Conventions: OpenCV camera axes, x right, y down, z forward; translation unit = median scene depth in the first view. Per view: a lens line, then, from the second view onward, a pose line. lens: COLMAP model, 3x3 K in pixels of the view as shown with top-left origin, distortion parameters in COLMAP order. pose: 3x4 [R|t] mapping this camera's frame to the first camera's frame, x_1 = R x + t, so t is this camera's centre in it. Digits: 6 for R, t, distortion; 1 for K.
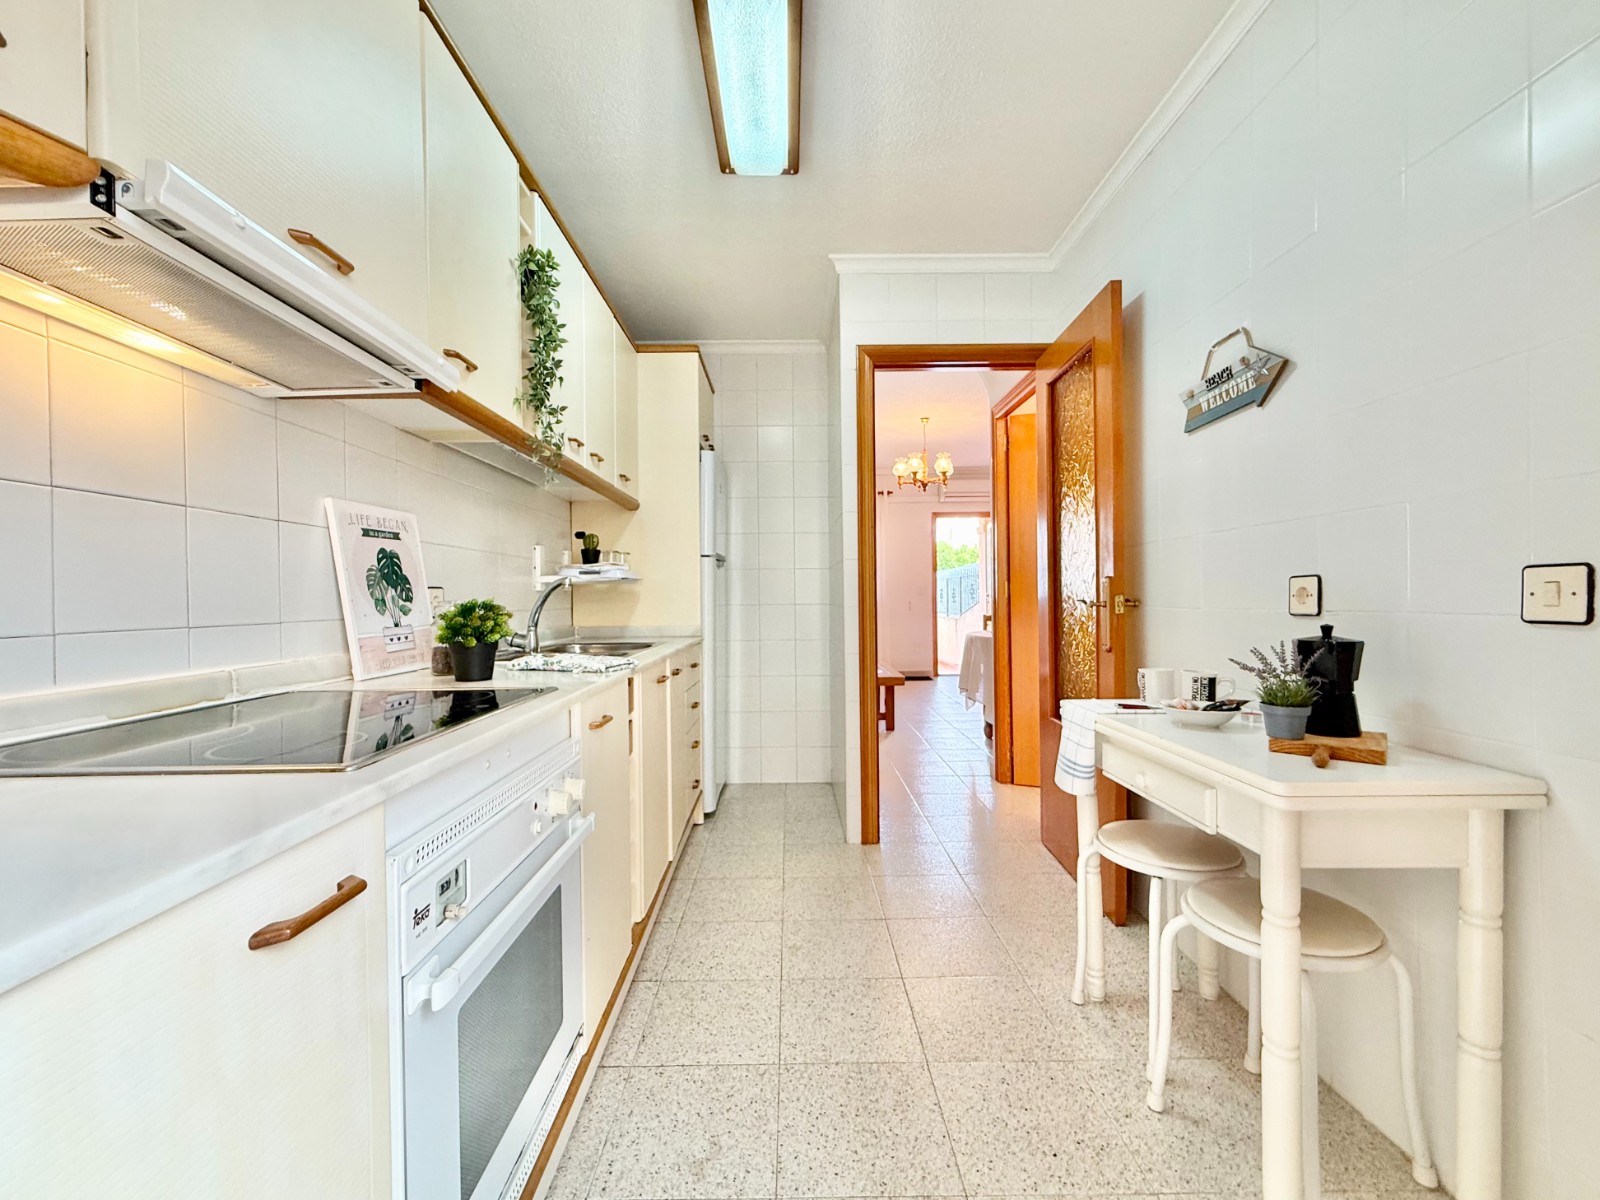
lens RADIAL K [[649.2, 0, 796.1], [0, 649.2, 601.8], [0, 0, 1]] dist [0.000590, 0.000024]
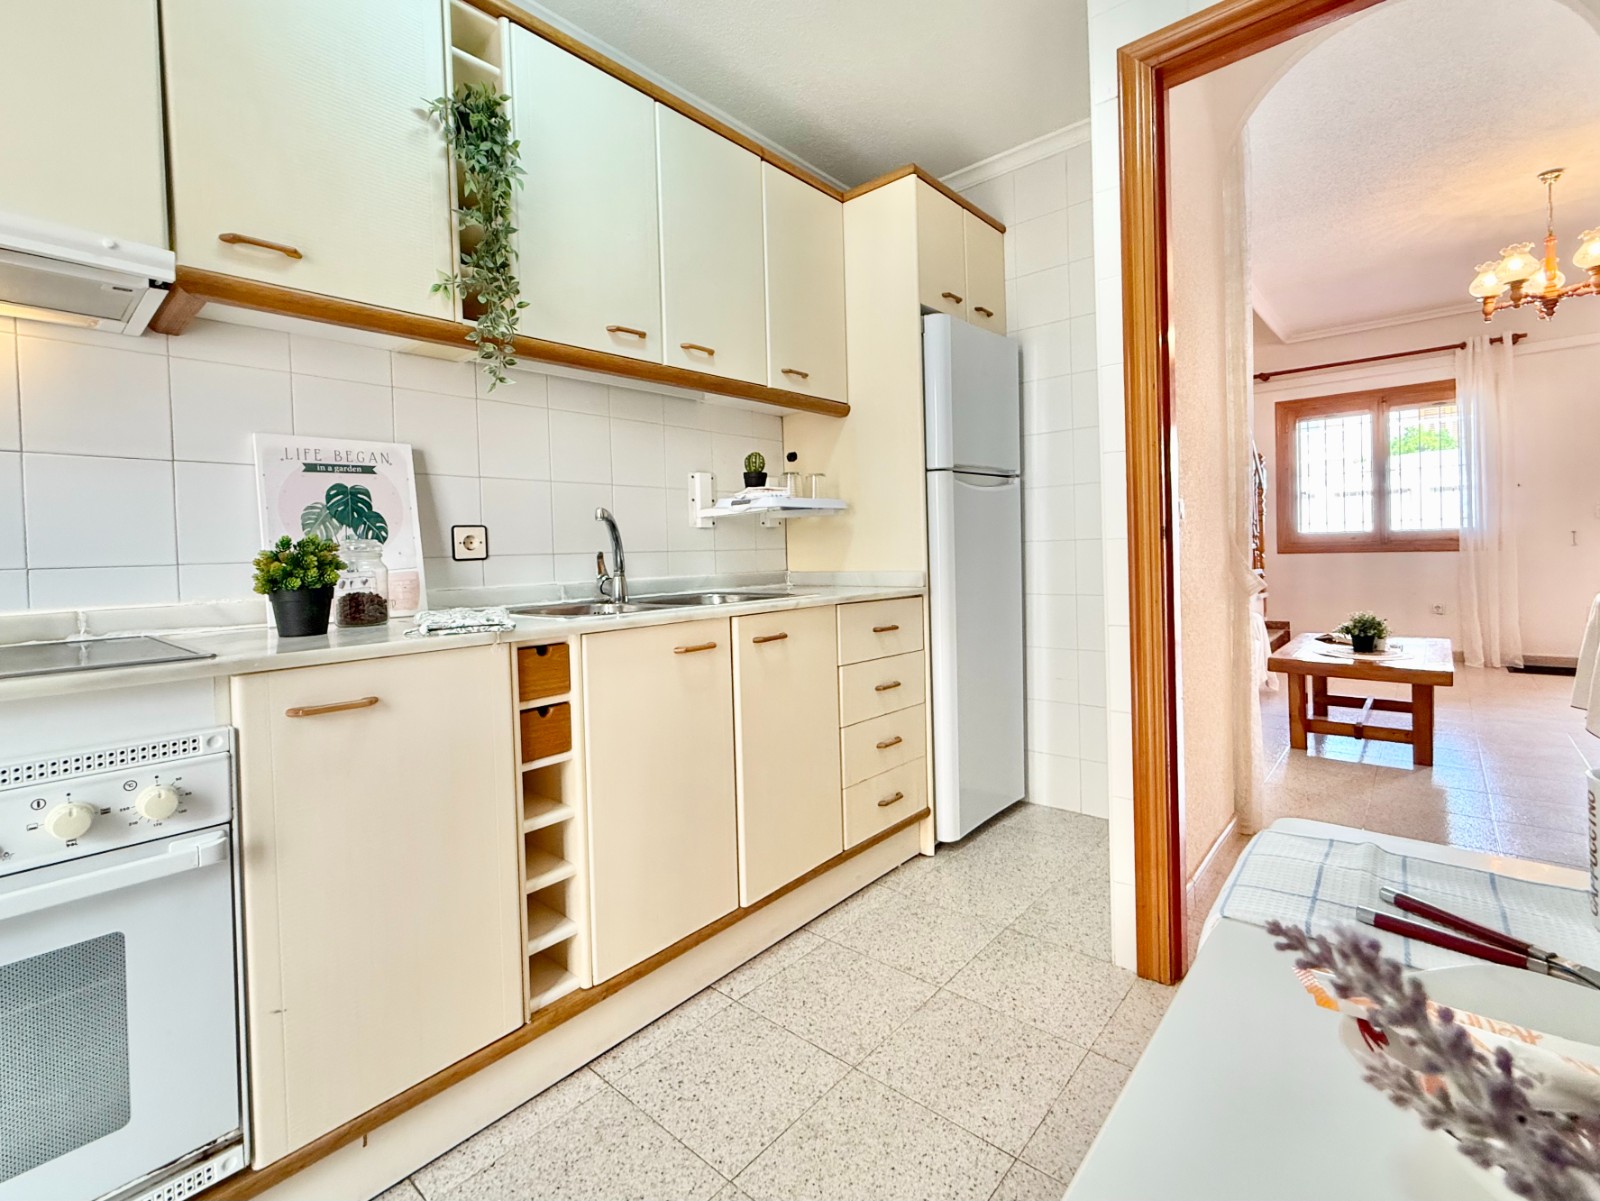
lens RADIAL K [[723.4, 0, 801.3], [0, 723.4, 562.9], [0, 0, 1]] dist [-0.000605, 0.000089]
pose [[0.748894, 0.000284, -0.662689, 0.507569], [0.017300, 0.999651, 0.019979, 0.019104], [0.662463, -0.026426, 0.748628, 0.642253]]
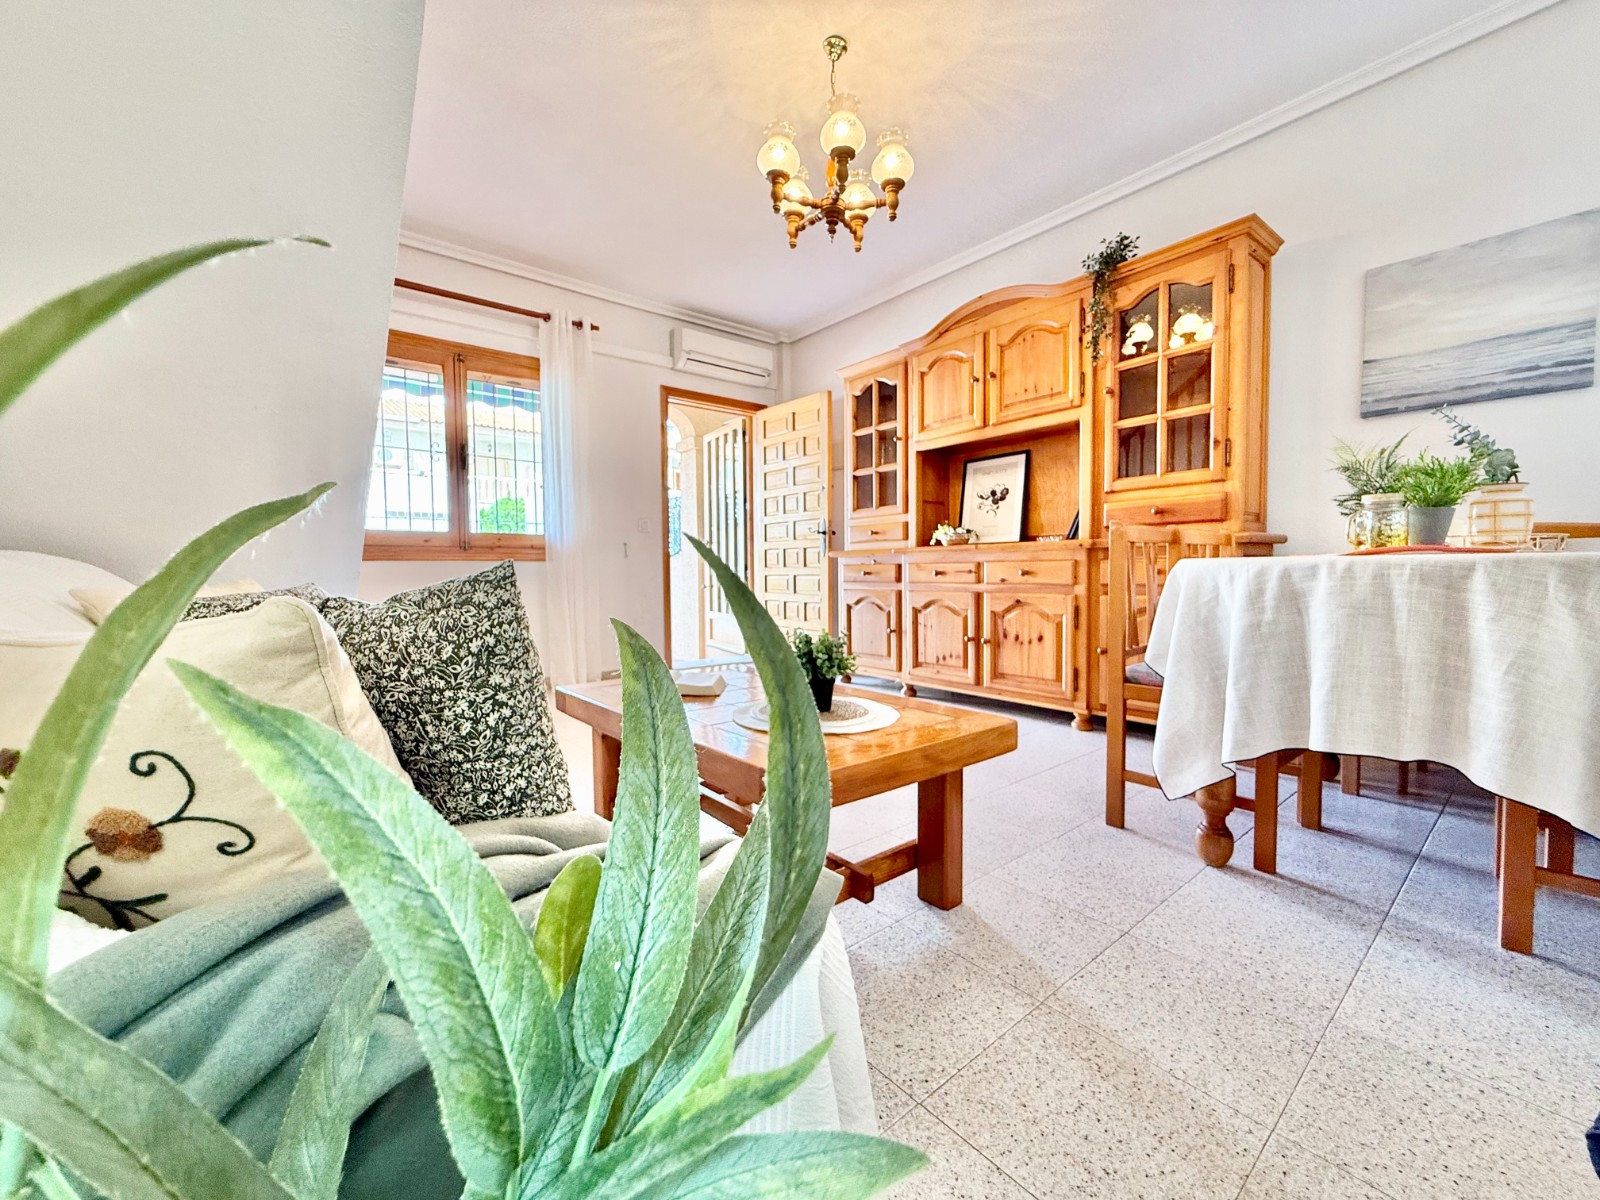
lens RADIAL K [[635.8, 0, 793.7], [0, 635.8, 599.2], [0, 0, 1]] dist [-0.000331, 0.000053]
pose [[0.771170, -0.016884, 0.636405, -0.265478], [0.001477, 0.999693, 0.024732, 0.173440], [-0.636628, -0.018133, 0.770958, 2.635135]]
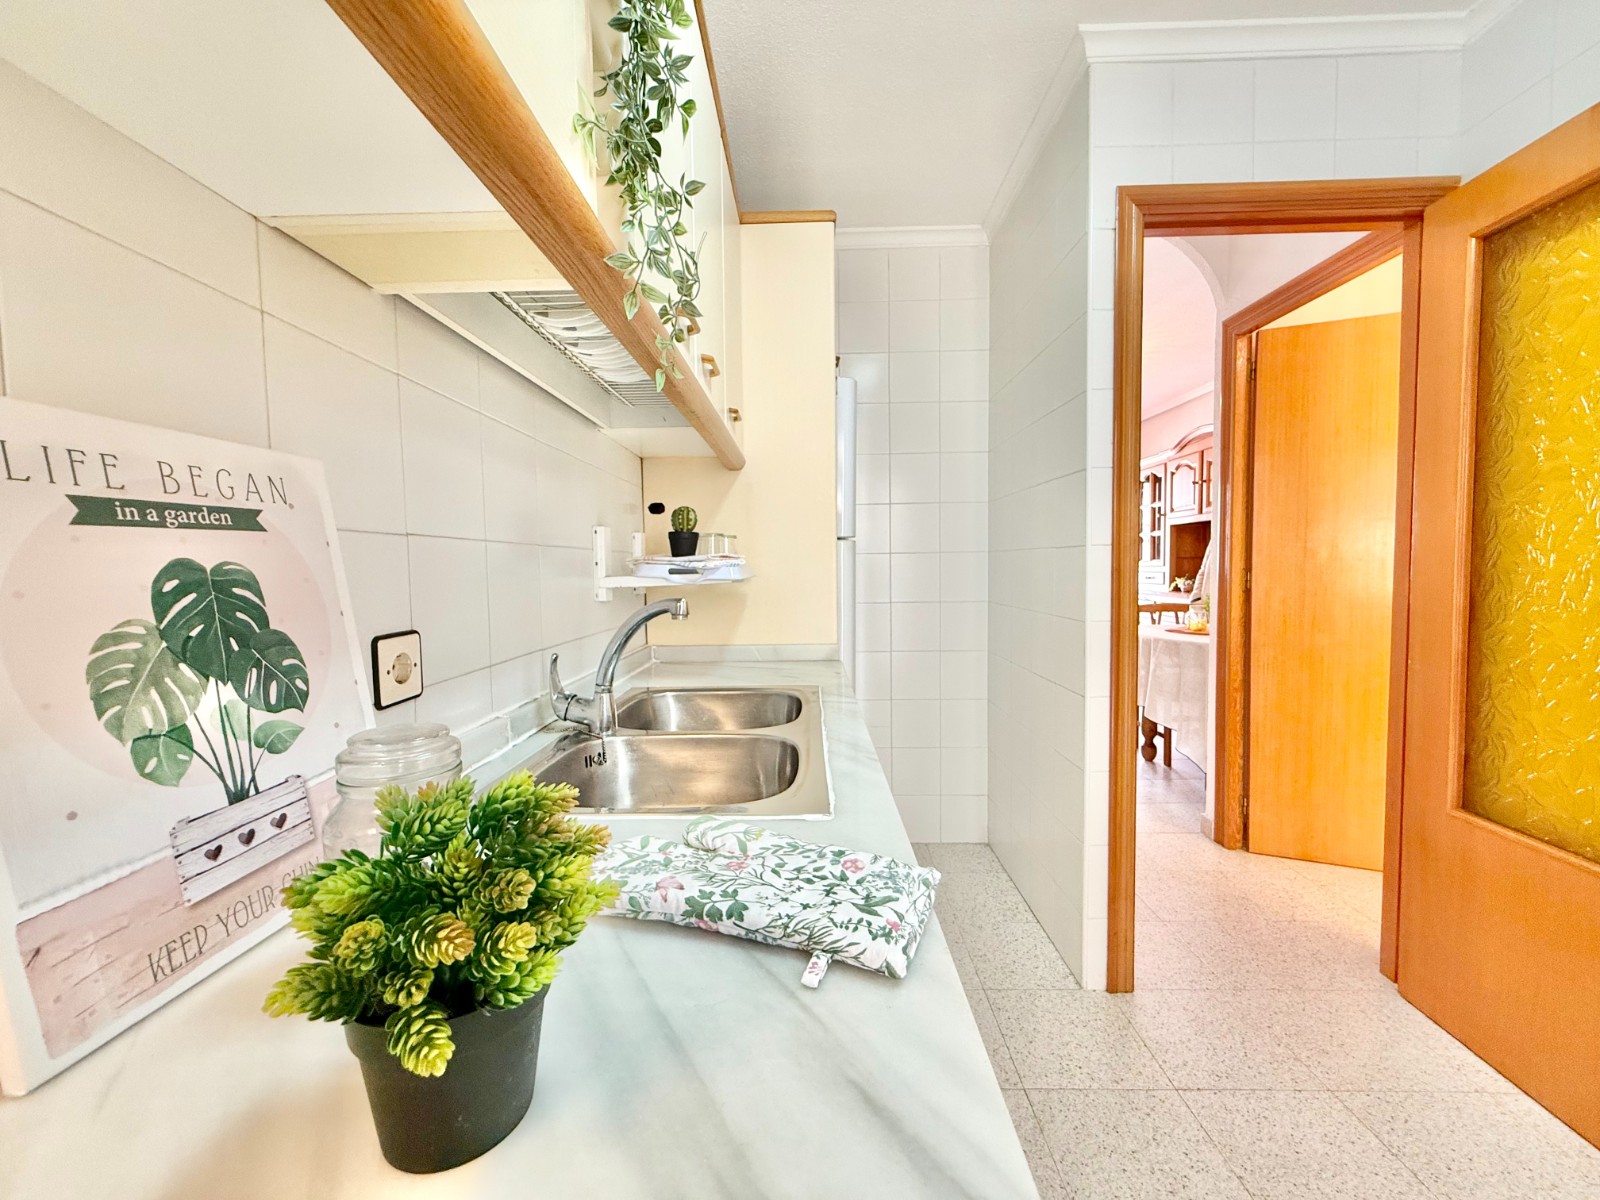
lens RADIAL K [[629.8, 0, 800.0], [0, 629.8, 600.0], [0, 0, 1]] dist [-0.001139, -0.000234]
pose [[0.999512, -0.002903, -0.031109, -0.314326], [0.004345, 0.998914, 0.046393, -0.073196], [0.030941, -0.046505, 0.998439, 0.677120]]
